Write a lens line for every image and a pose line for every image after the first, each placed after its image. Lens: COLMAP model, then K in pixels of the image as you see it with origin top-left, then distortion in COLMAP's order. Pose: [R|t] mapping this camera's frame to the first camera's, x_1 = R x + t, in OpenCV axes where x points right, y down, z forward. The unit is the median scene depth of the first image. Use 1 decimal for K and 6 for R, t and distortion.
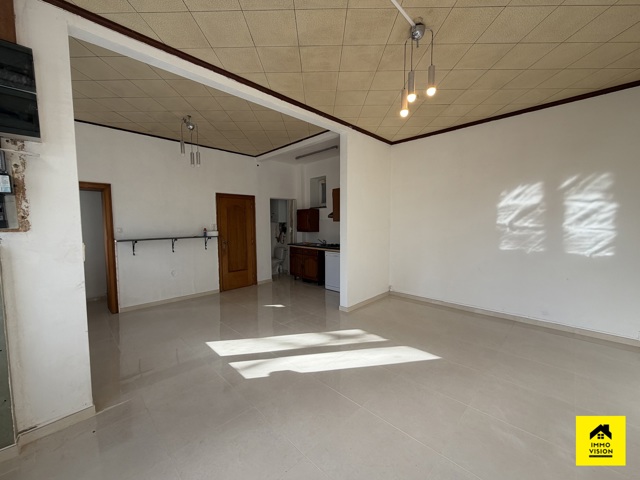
lens RADIAL K [[255.0, 0, 317.9], [0, 255.0, 239.6], [0, 0, 1]] dist [-0.000496, -0.000123]
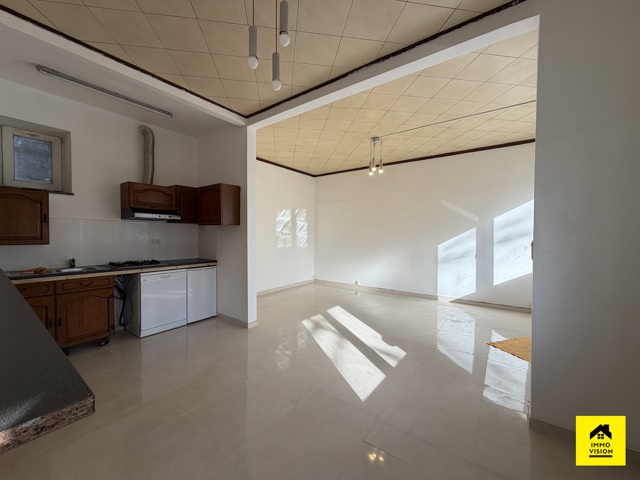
lens RADIAL K [[255.0, 0, 317.9], [0, 255.0, 239.6], [0, 0, 1]] dist [-0.000496, -0.000123]
pose [[-0.150397, -0.012247, 0.988550, -0.964729], [0.062797, 0.997786, 0.021915, -0.031890], [-0.986629, 0.065374, -0.149295, 1.071994]]
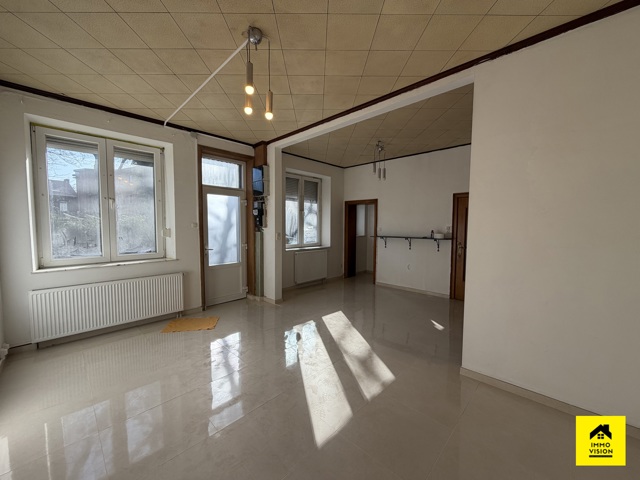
lens RADIAL K [[255.0, 0, 317.9], [0, 255.0, 239.6], [0, 0, 1]] dist [-0.000496, -0.000123]
pose [[0.007026, 0.071032, -0.997449, 0.835596], [-0.075820, 0.994640, 0.070298, -0.064726], [0.997097, 0.075133, 0.012374, 0.748006]]
